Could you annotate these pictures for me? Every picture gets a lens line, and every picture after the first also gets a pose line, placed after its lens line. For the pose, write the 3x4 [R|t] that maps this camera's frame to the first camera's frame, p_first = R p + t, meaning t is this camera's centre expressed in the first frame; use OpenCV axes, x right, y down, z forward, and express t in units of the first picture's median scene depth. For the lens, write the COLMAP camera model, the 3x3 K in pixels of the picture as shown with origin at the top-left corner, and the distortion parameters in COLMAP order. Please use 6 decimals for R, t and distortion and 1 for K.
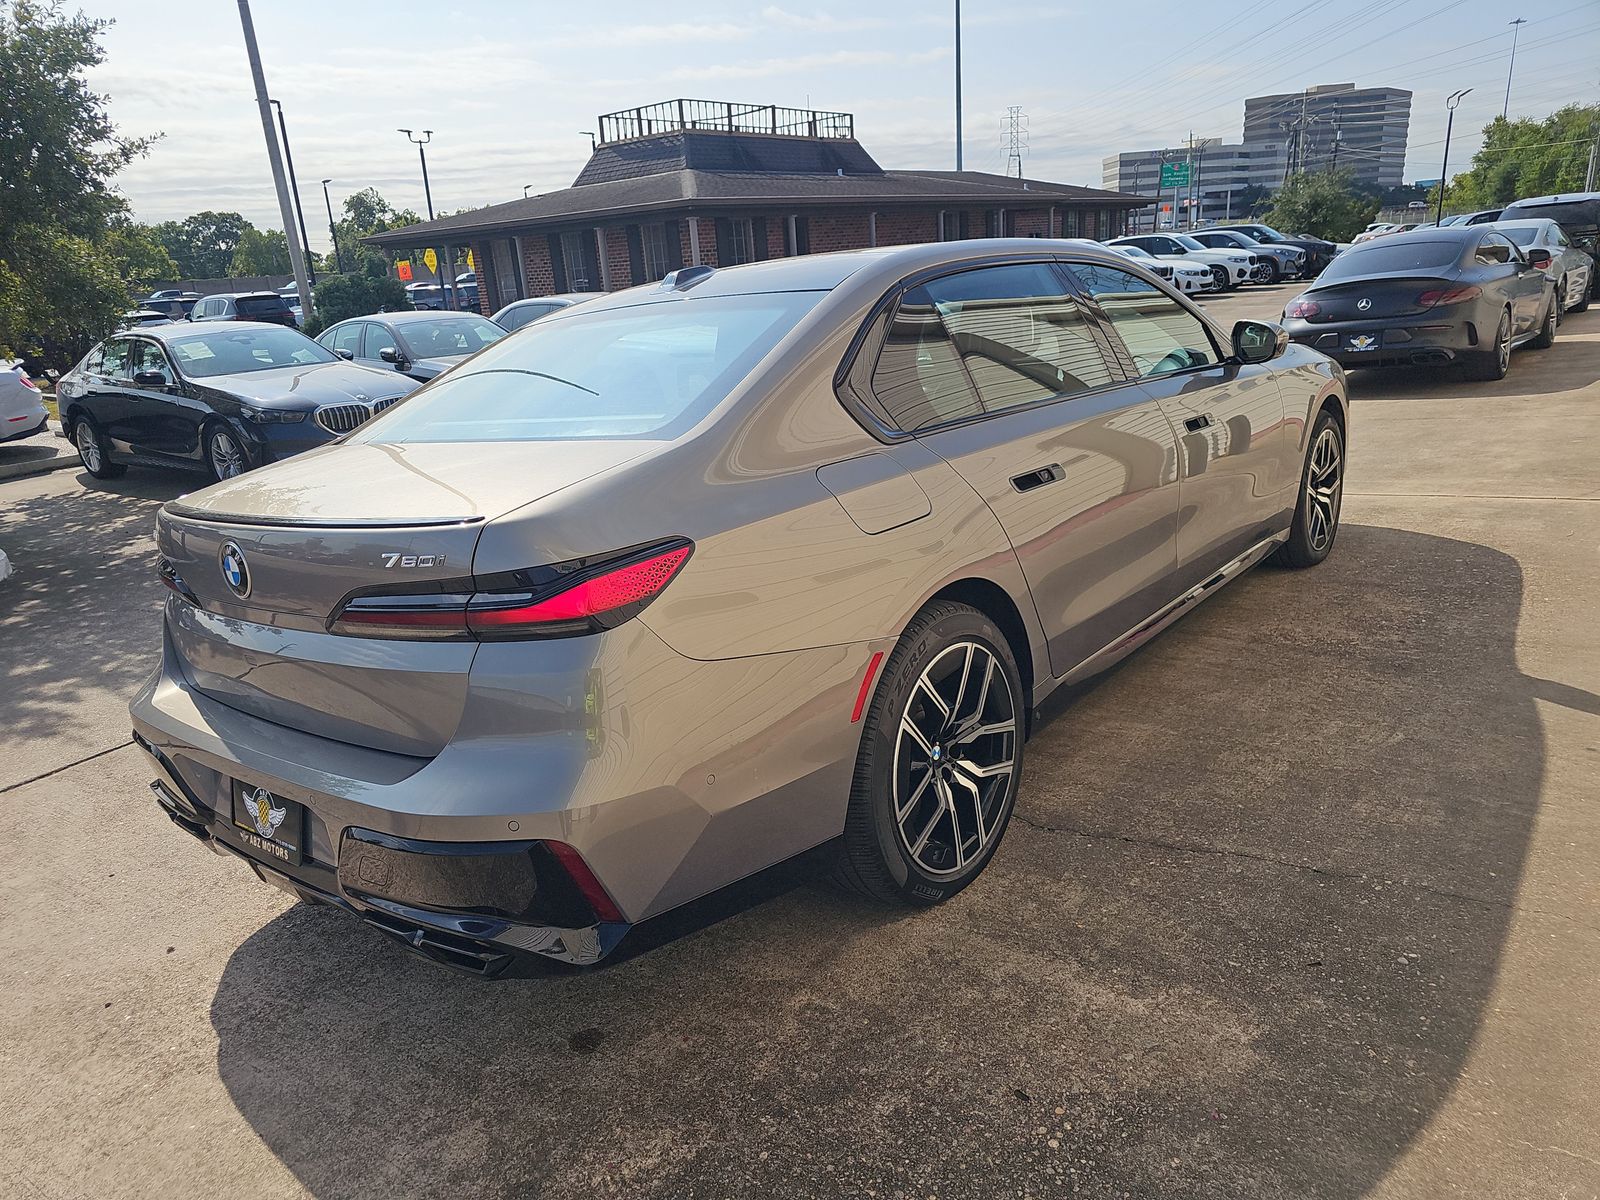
lens RADIAL K [[1079.7, 0, 803.4], [0, 1079.7, 605.1], [0, 0, 1]] dist [0.013421, -0.010870]
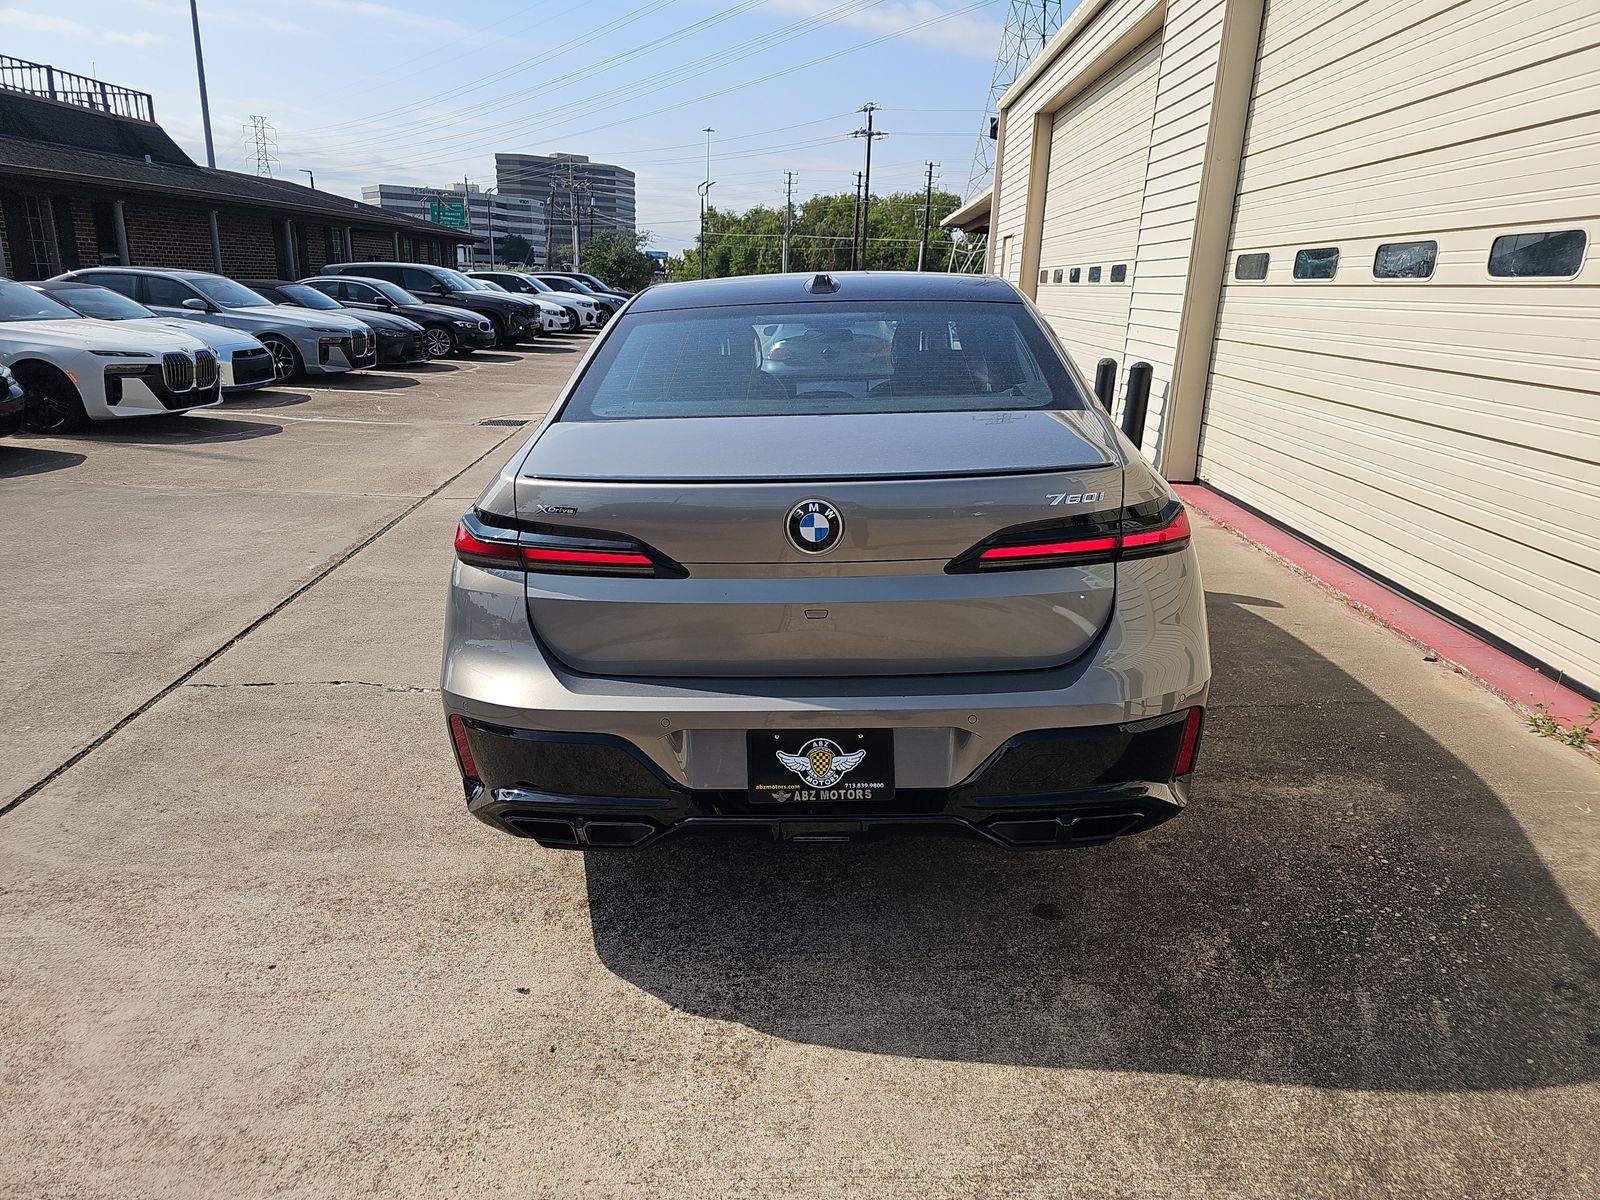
lens RADIAL K [[1079.7, 0, 803.2], [0, 1079.7, 596.2], [0, 0, 1]] dist [0.013421, -0.010870]
pose [[0.791523, -0.069809, 0.607139, -0.099389], [0.093885, 0.995552, -0.007928, 0.003424], [-0.603885, 0.063276, 0.794556, 0.016904]]
